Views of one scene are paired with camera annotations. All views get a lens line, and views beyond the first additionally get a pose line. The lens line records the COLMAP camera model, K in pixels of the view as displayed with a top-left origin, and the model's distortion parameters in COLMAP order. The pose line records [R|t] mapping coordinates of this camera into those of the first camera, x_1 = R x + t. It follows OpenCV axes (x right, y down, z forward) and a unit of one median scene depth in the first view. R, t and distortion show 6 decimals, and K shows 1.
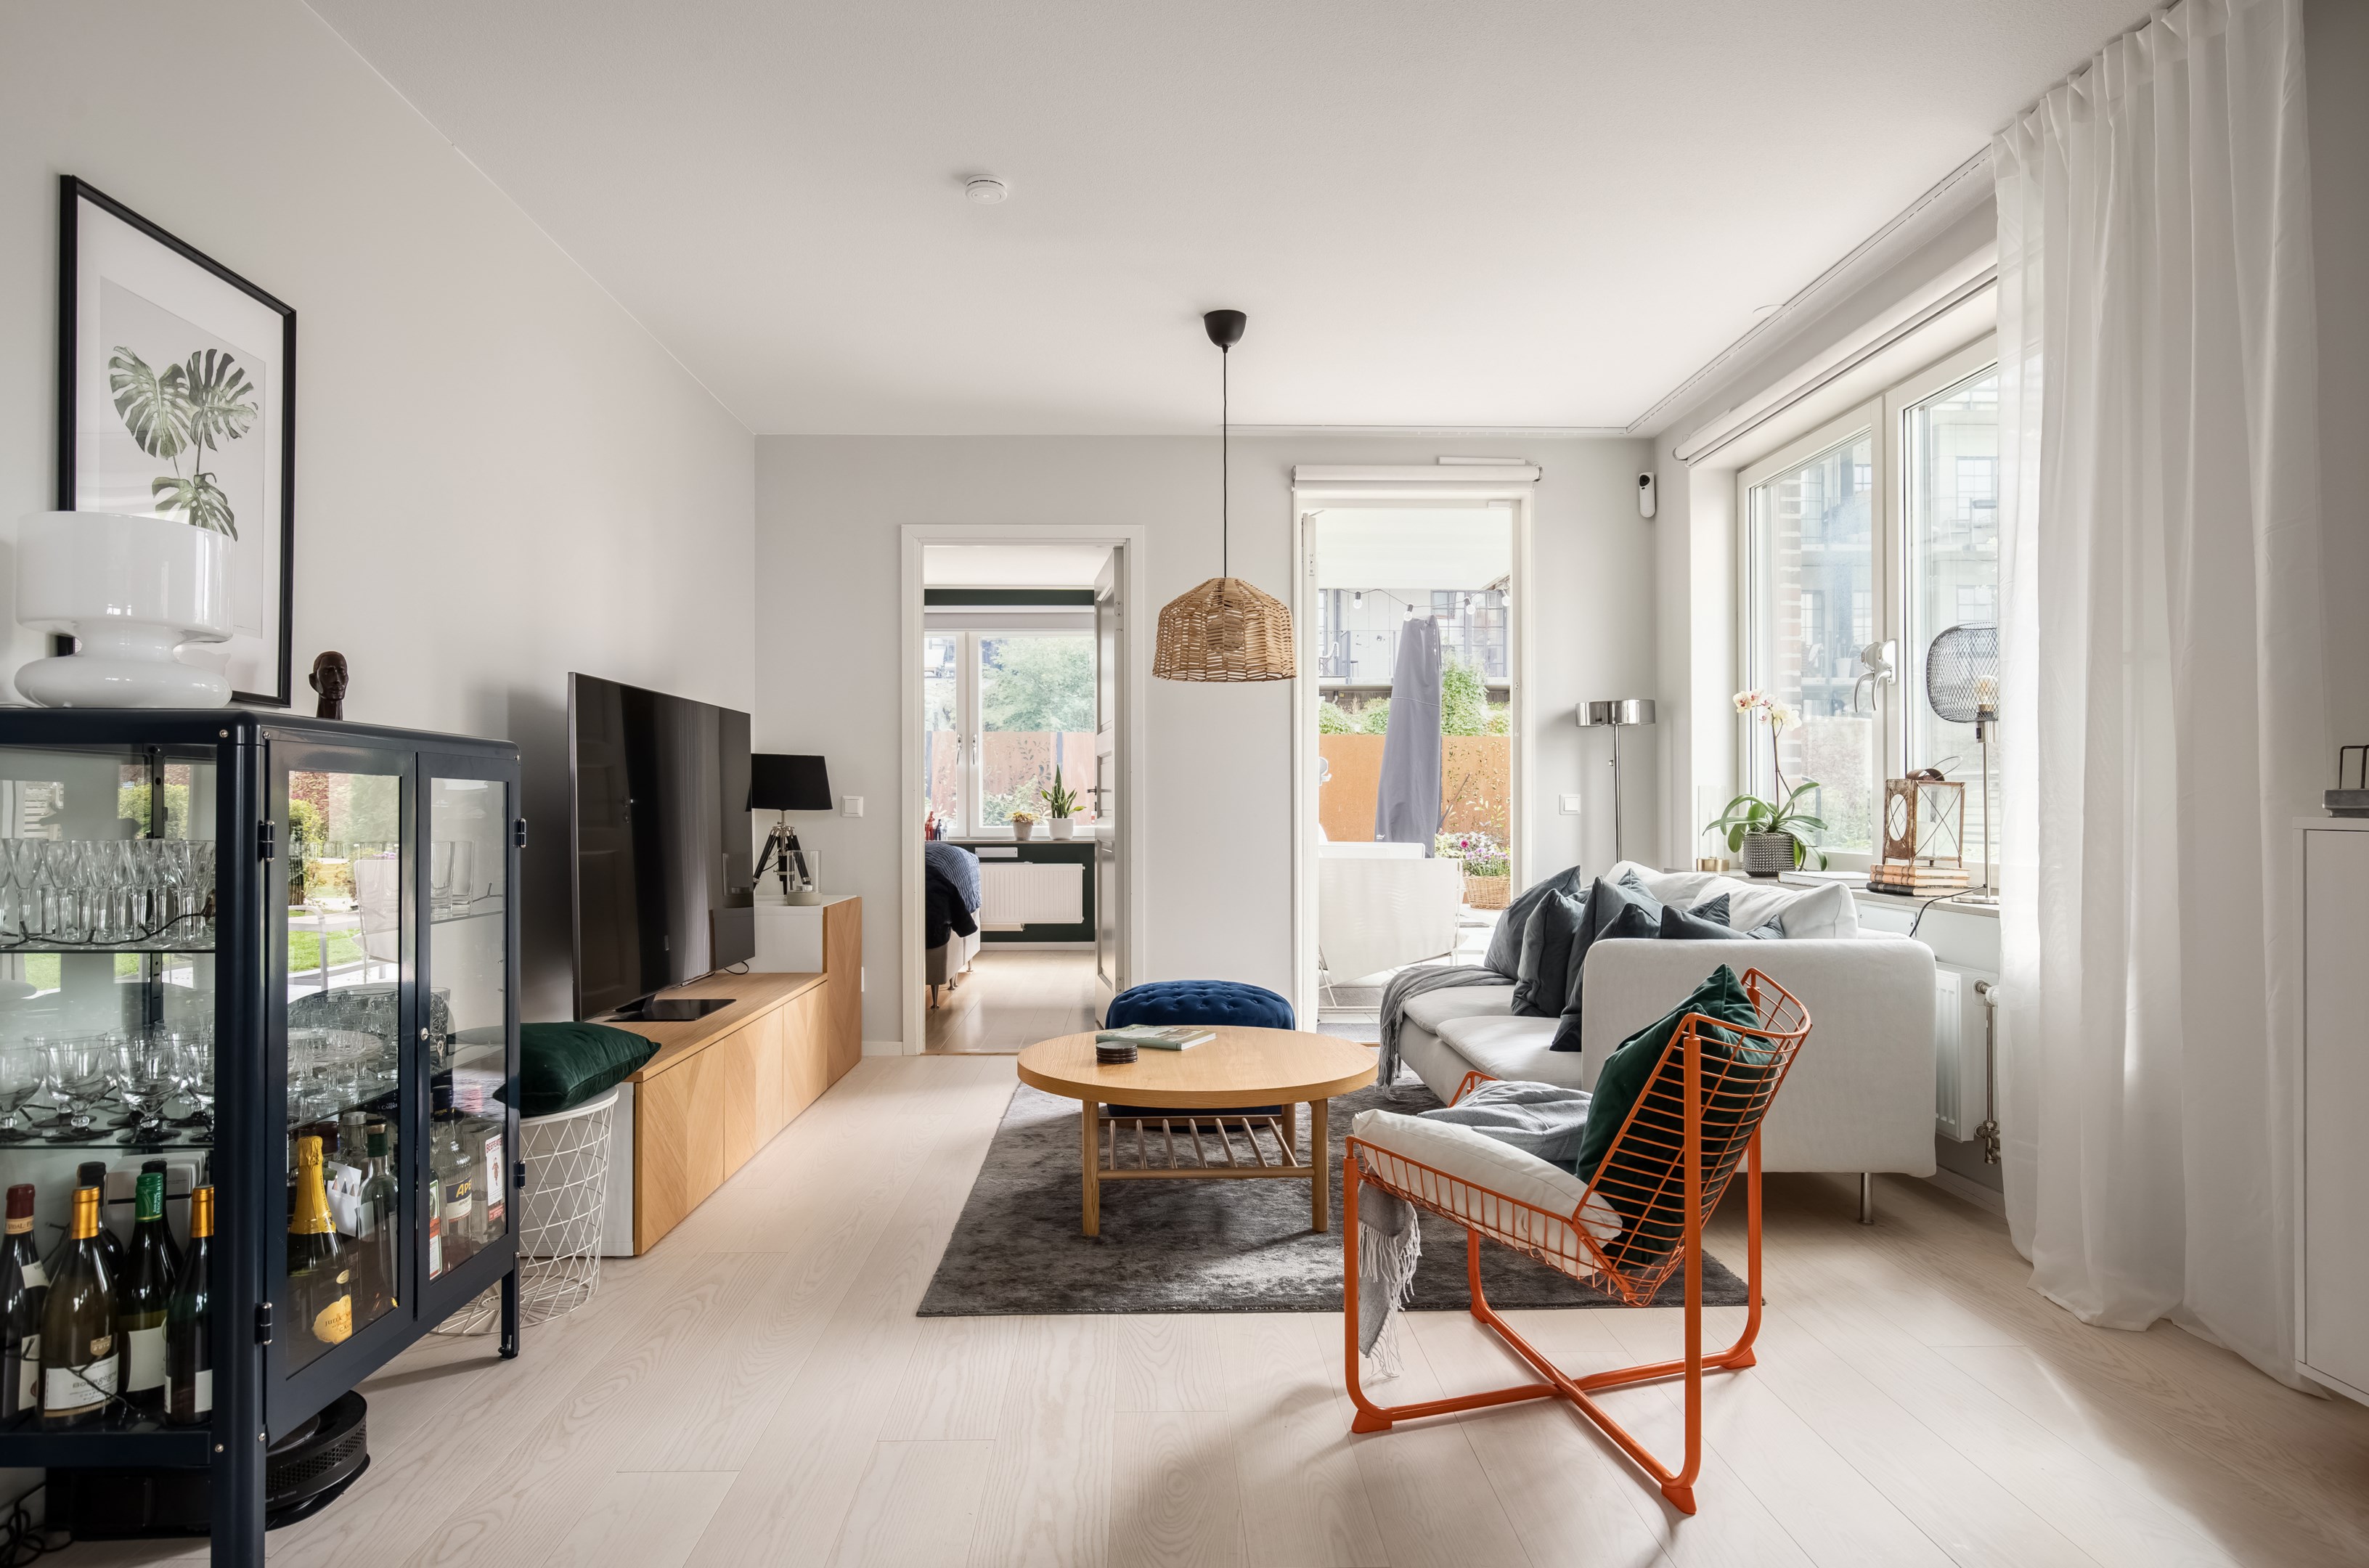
lens RADIAL K [[1407.8, 0, 1167.4], [0, 1407.8, 786.2], [0, 0, 1]] dist [-0.002866, 0.004068]
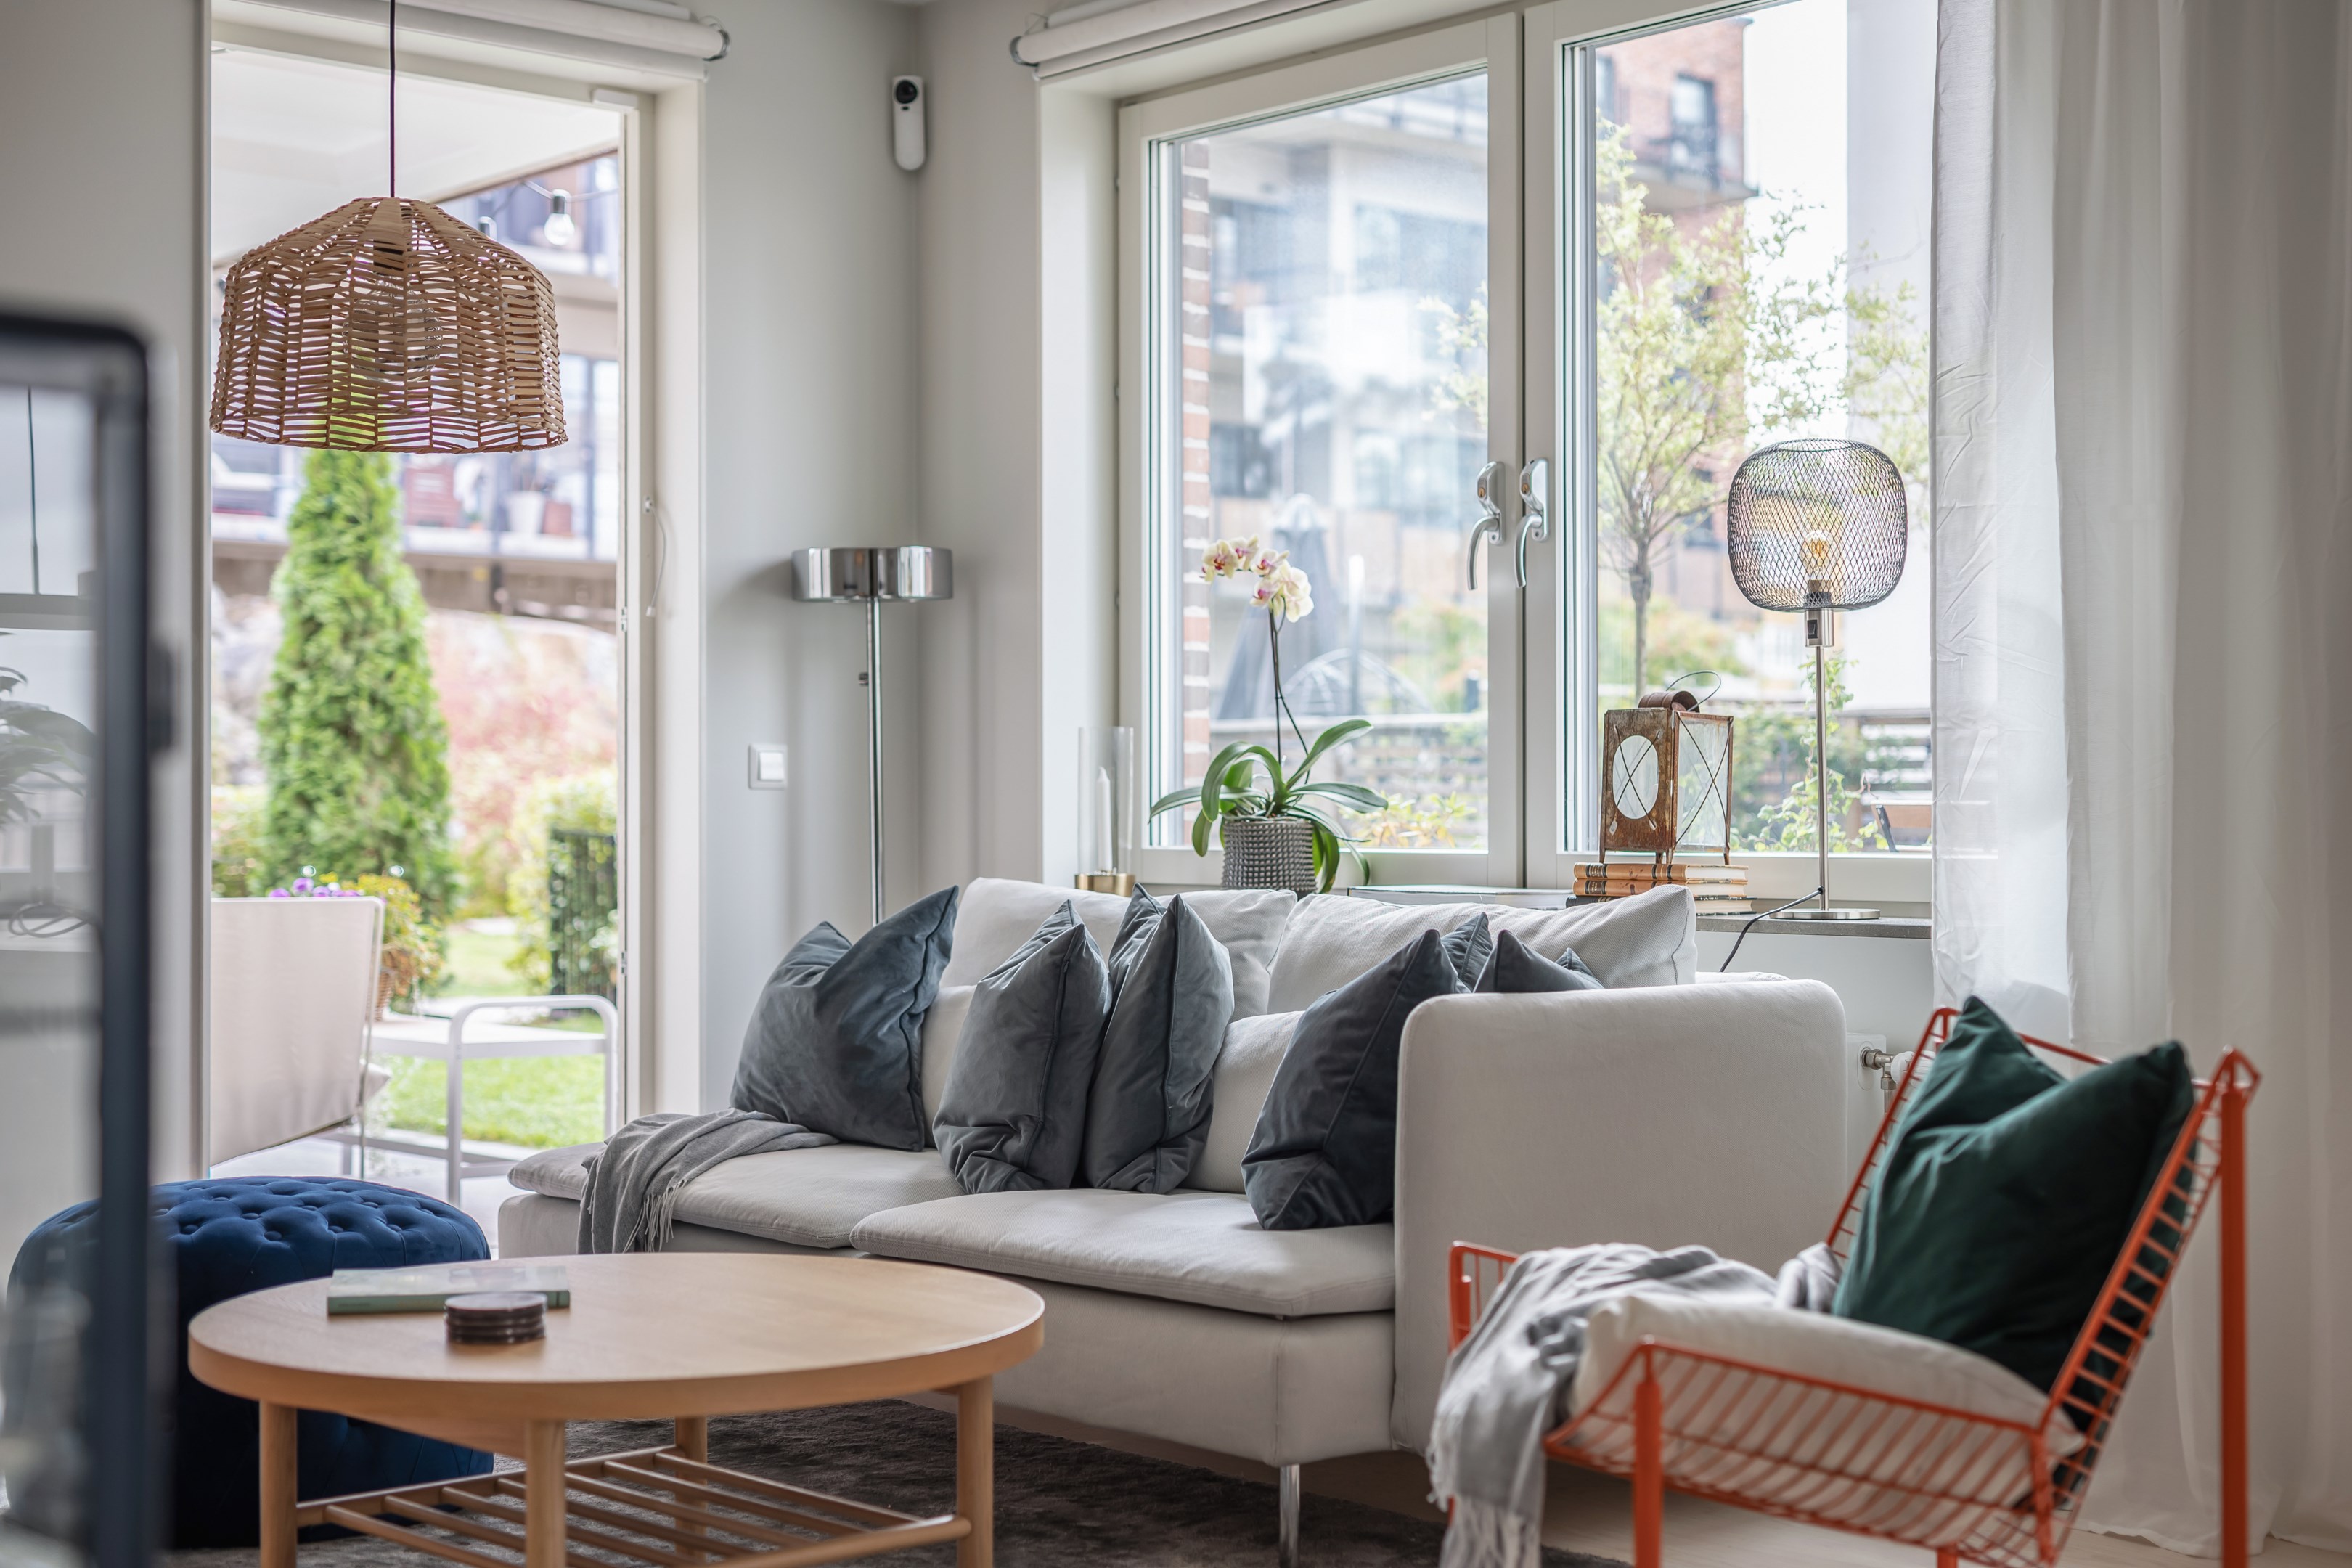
lens RADIAL K [[3318.6, 0, 1199.7], [0, 3318.6, 778.1], [0, 0, 1]] dist [0.016896, 0.000000]
pose [[0.763518, 0.007224, 0.645747, -0.495827], [-0.007766, 0.999968, -0.002004, 0.028214], [-0.645740, -0.003485, 0.763549, 0.111837]]
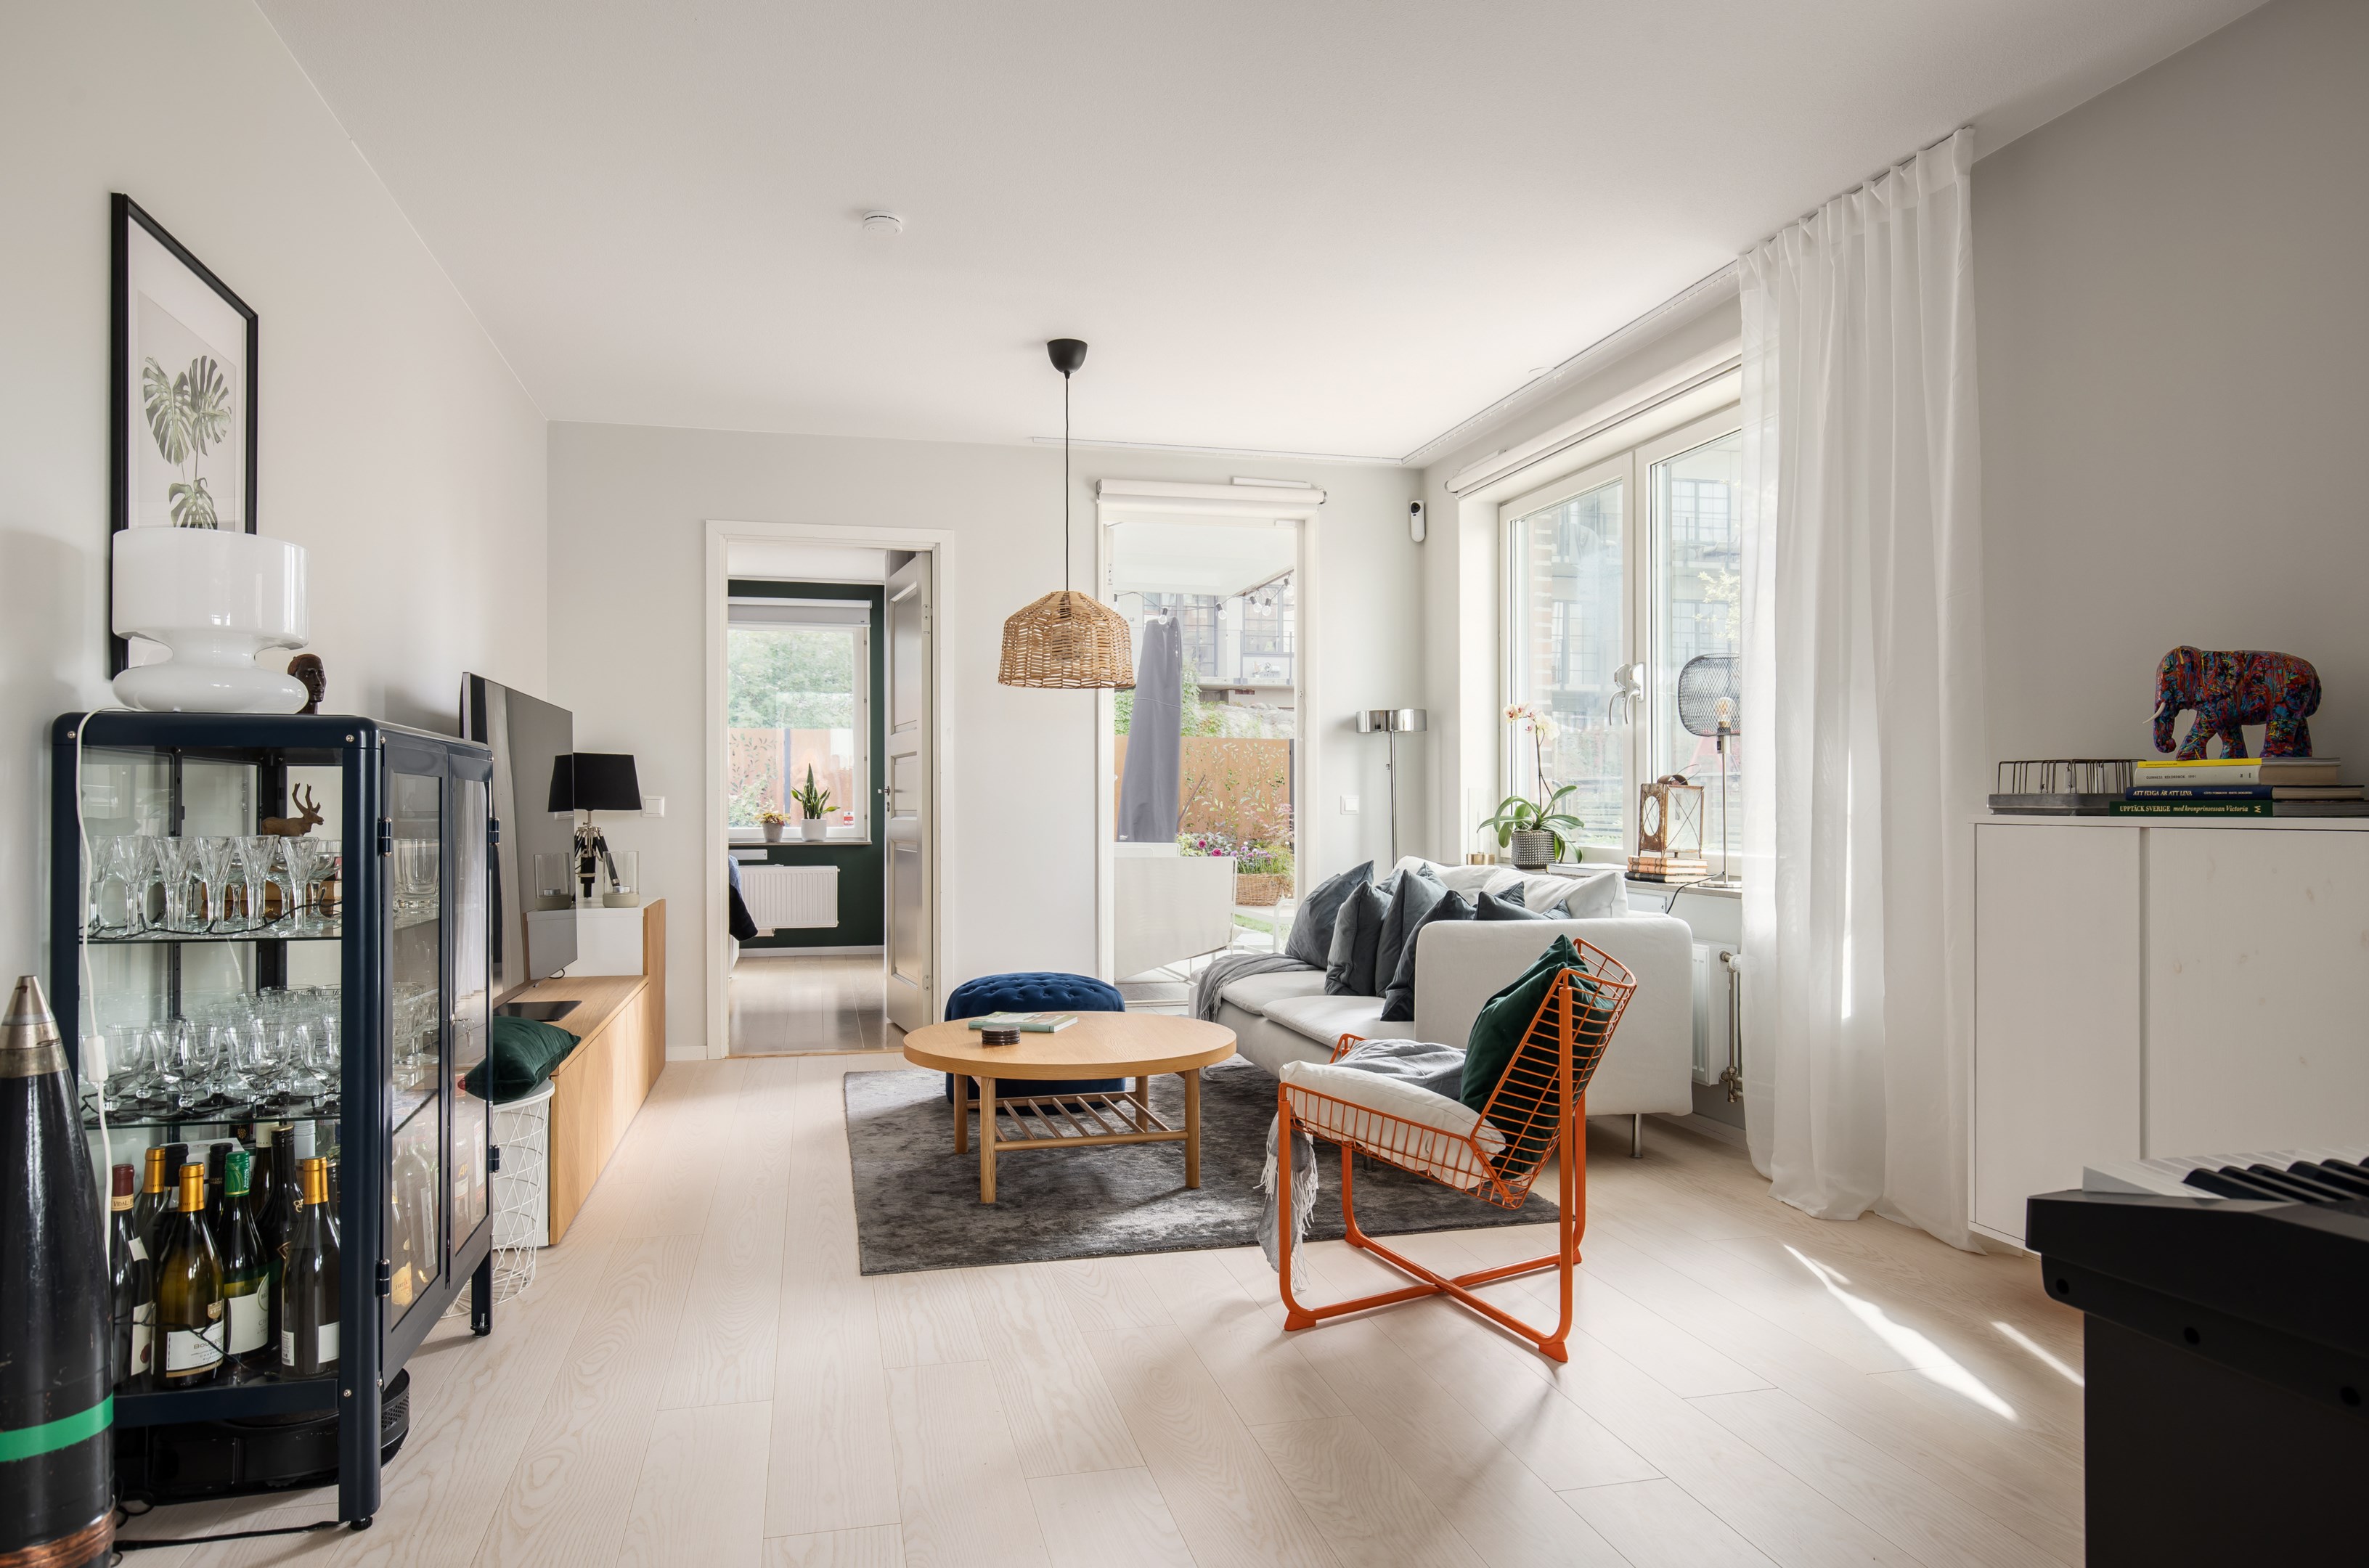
lens RADIAL K [[1484.5, 0, 1169.5], [0, 1484.5, 783.6], [0, 0, 1]] dist [0.006177, -0.003486]
pose [[0.976621, 0.003821, 0.214936, -0.148427], [-0.003495, 0.999992, -0.001896, -0.001181], [-0.214942, 0.001101, 0.976626, -0.130813]]
